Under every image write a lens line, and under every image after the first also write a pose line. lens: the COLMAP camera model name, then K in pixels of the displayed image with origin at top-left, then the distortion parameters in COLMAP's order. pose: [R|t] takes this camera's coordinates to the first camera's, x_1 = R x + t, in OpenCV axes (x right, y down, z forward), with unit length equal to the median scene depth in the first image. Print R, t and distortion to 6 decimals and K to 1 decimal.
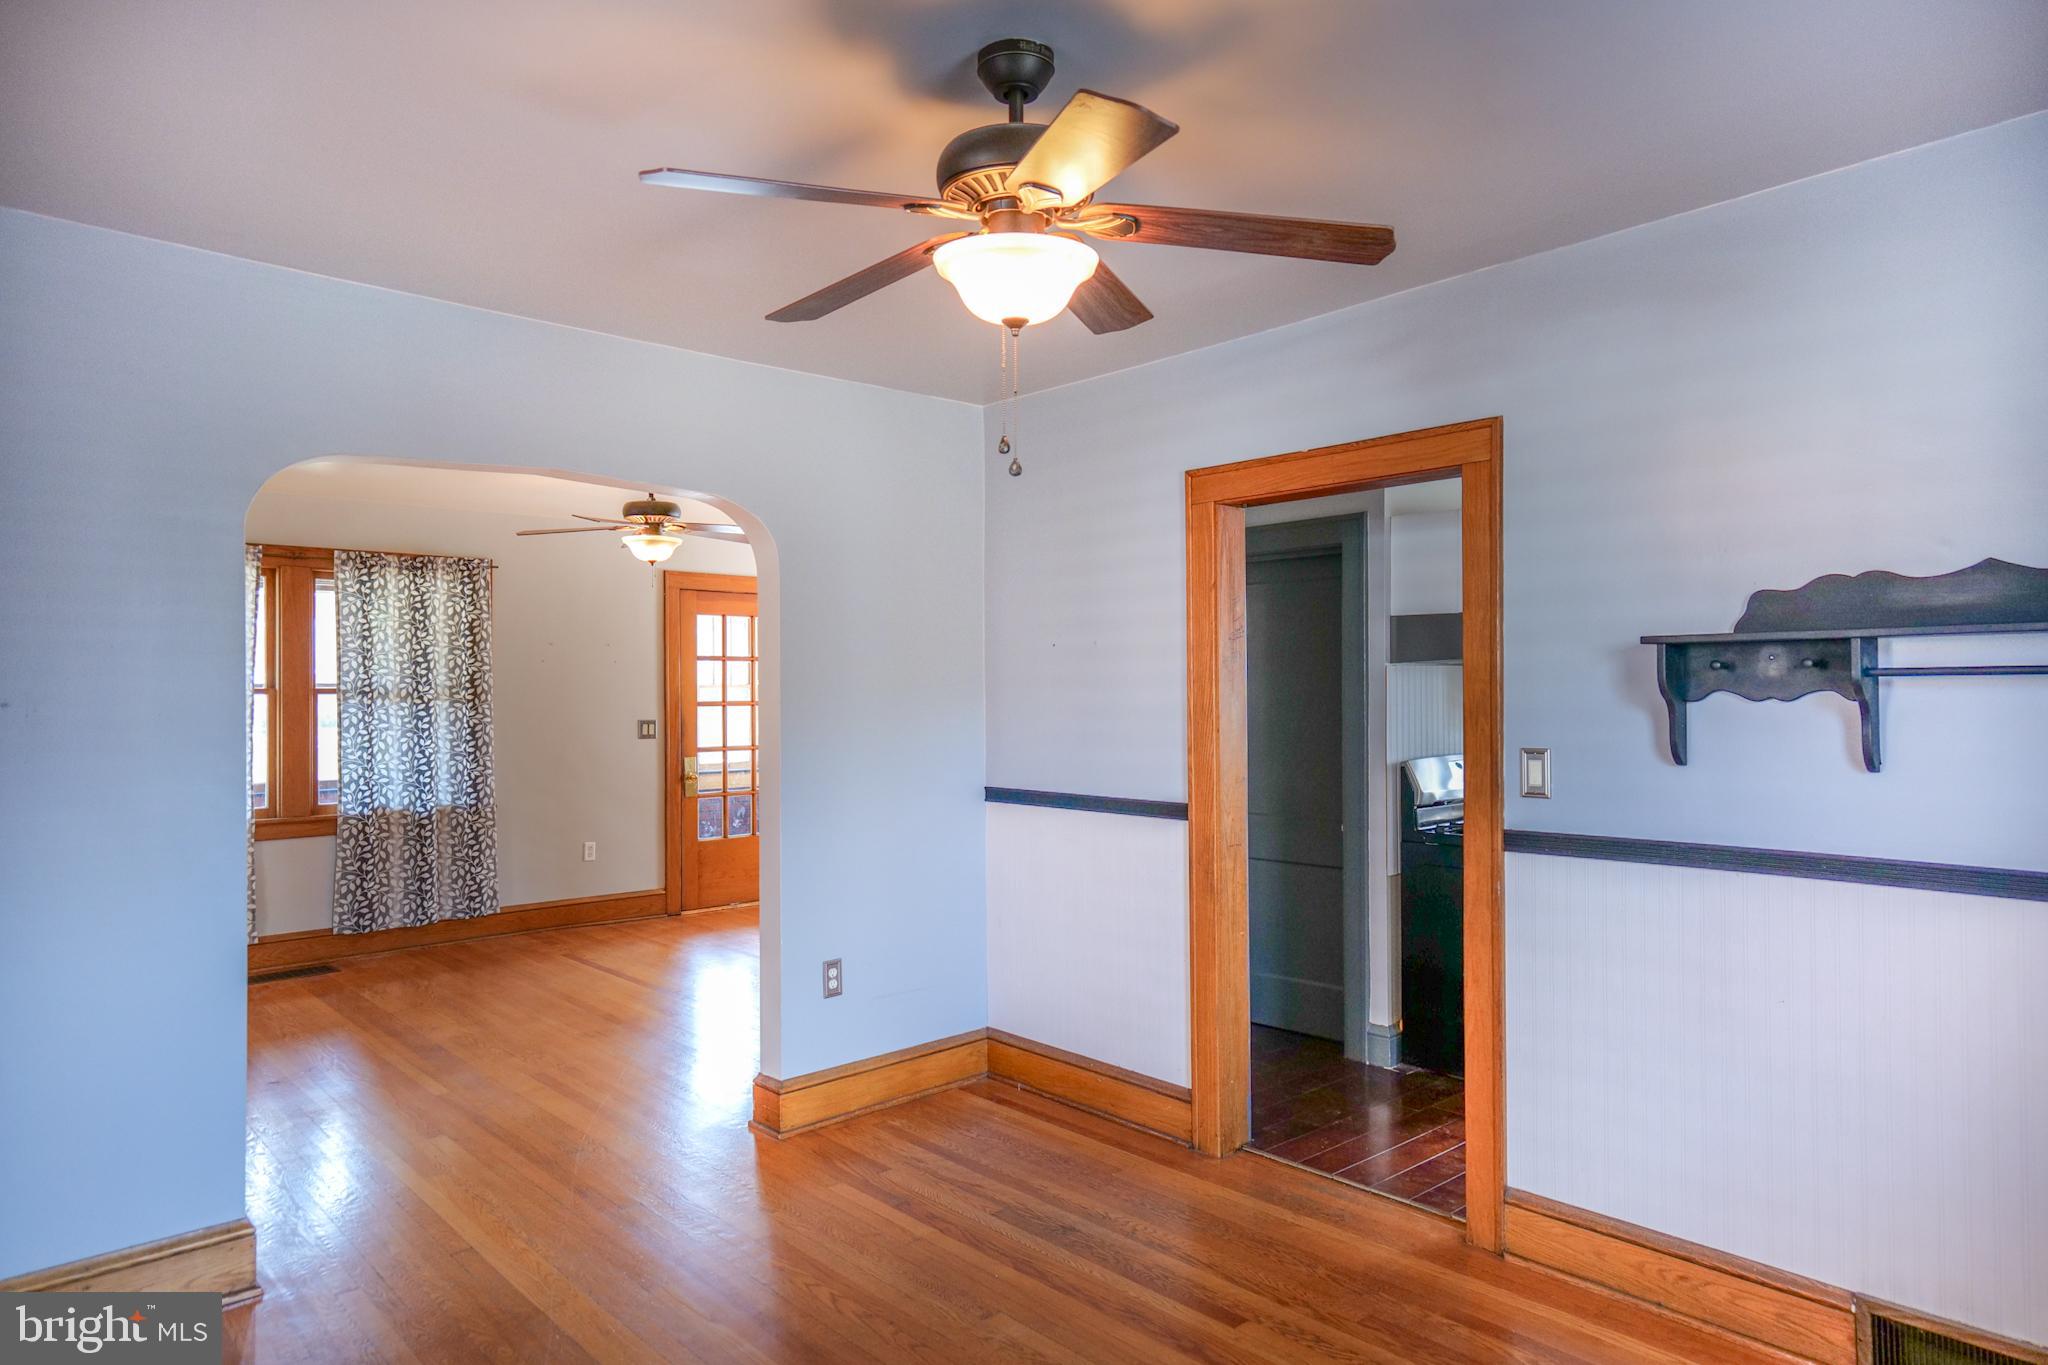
lens RADIAL K [[1227.5, 0, 1021.8], [0, 1227.5, 704.2], [0, 0, 1]] dist [0.034206, 0.000888]
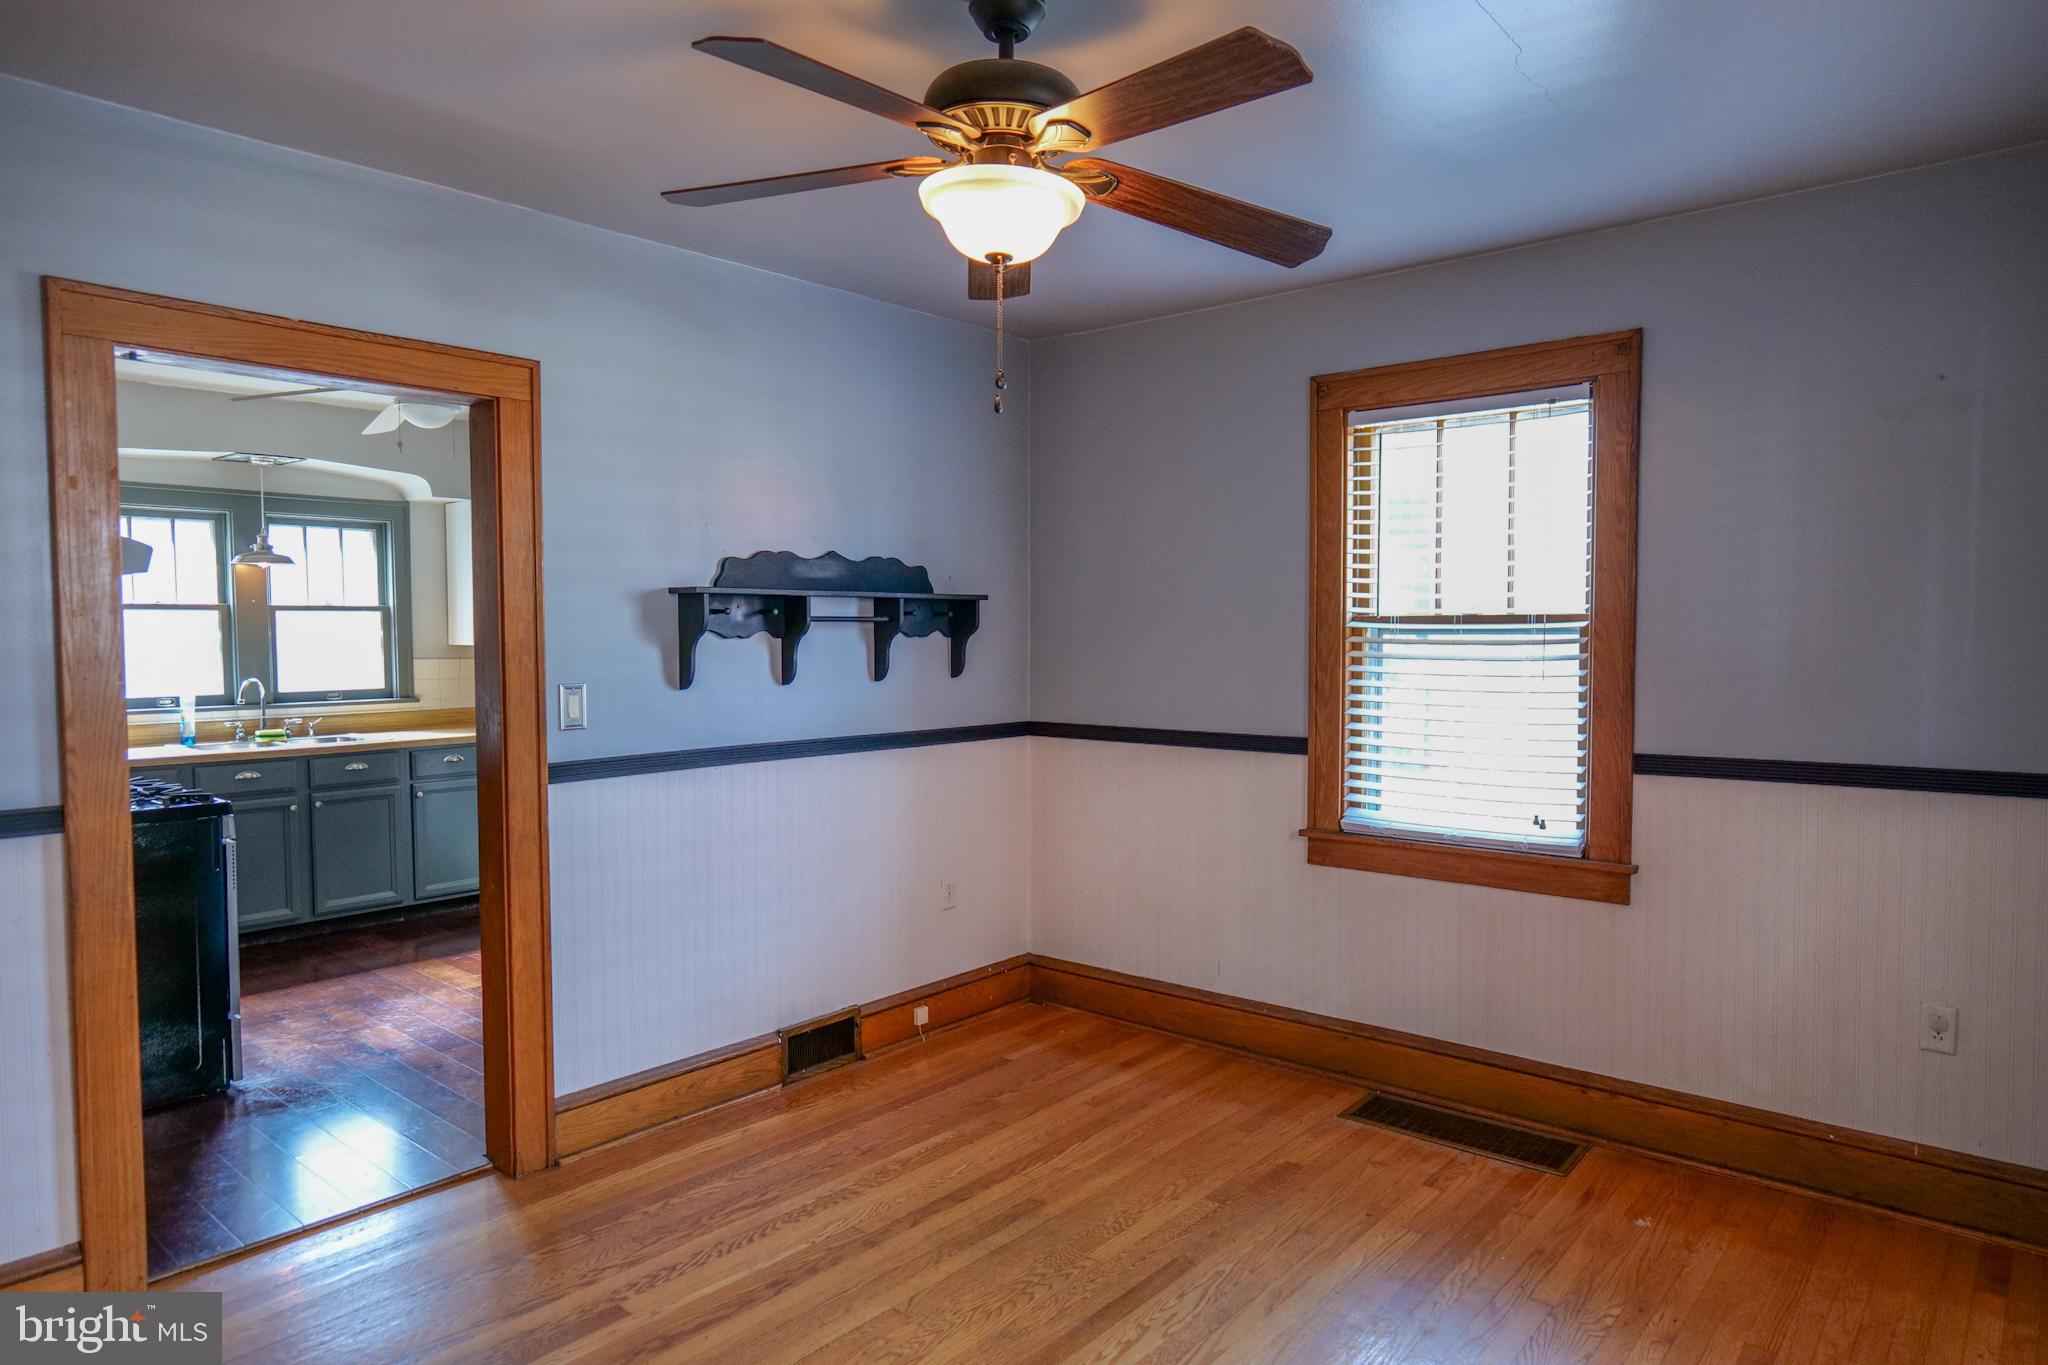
lens RADIAL K [[1233.6, 0, 1024.0], [0, 1233.6, 682.5], [0, 0, 1]] dist [-0.017279, 0.000029]
pose [[-0.122614, -0.040515, 0.991627, -0.773229], [0.007002, 0.999106, 0.041686, -0.007830], [-0.992430, 0.012054, -0.122221, 0.825292]]
